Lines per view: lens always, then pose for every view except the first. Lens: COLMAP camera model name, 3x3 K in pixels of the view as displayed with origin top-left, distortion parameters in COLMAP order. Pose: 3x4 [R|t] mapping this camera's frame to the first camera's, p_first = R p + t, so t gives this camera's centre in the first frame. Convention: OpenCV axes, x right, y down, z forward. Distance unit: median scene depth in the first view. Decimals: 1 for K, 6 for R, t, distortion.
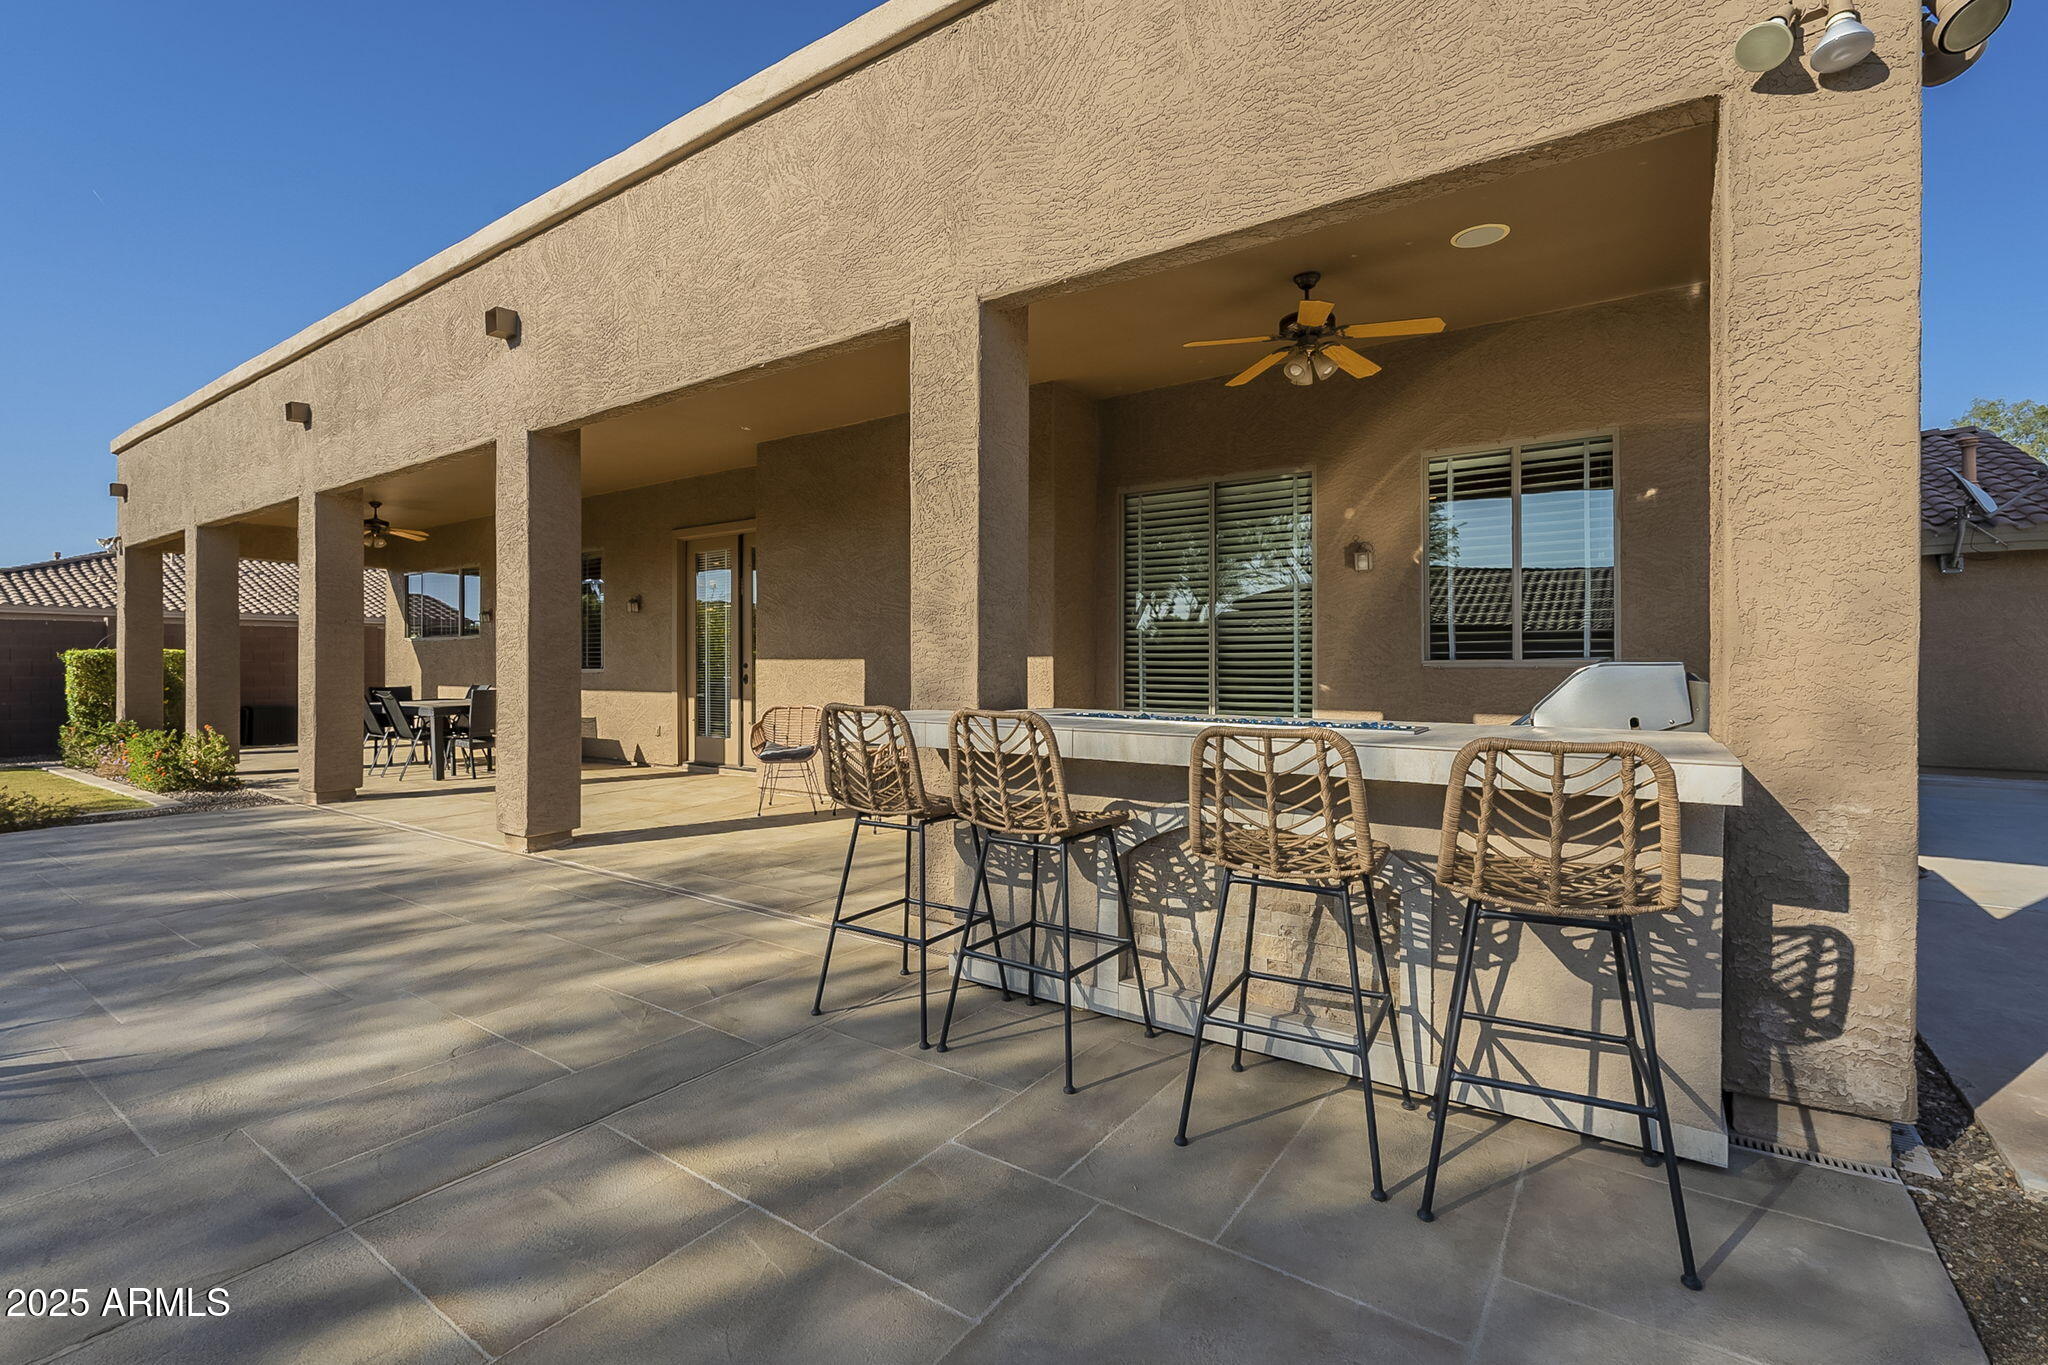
lens RADIAL K [[904.0, 0, 1026.2], [0, 904.0, 656.7], [0, 0, 1]] dist [0.003487, 0.000232]
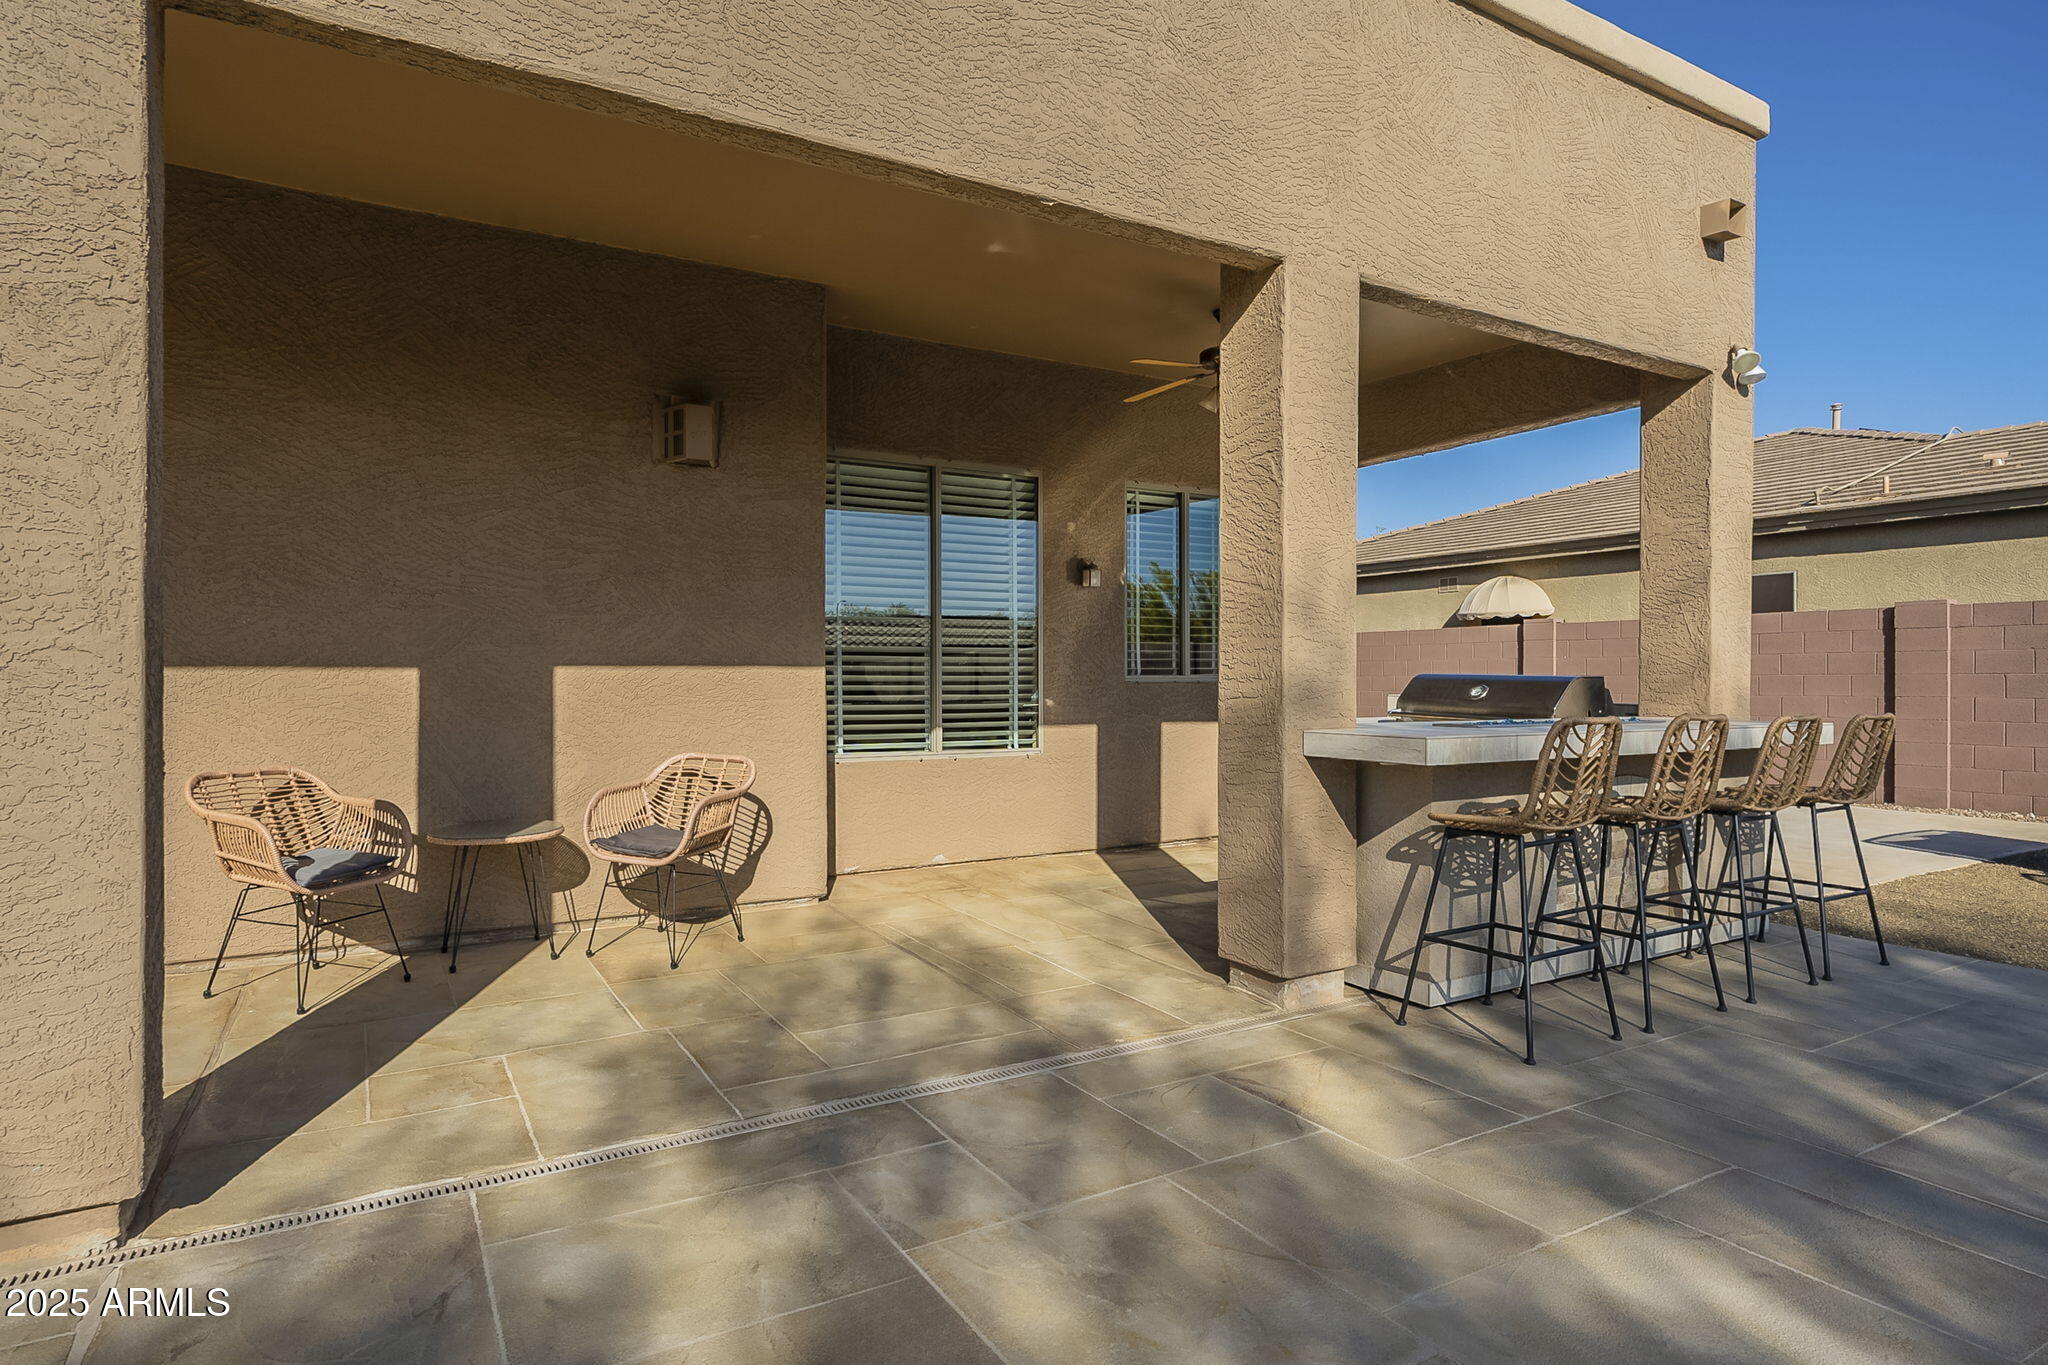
lens RADIAL K [[1121.9, 0, 1024.0], [0, 1121.9, 683.2], [0, 0, 1]] dist [0.001418, -0.000105]
pose [[0.418138, -0.002432, 0.908380, -1.185464], [-0.004189, 0.999981, 0.004605, 0.010935], [-0.908374, -0.005731, 0.418119, 0.805599]]
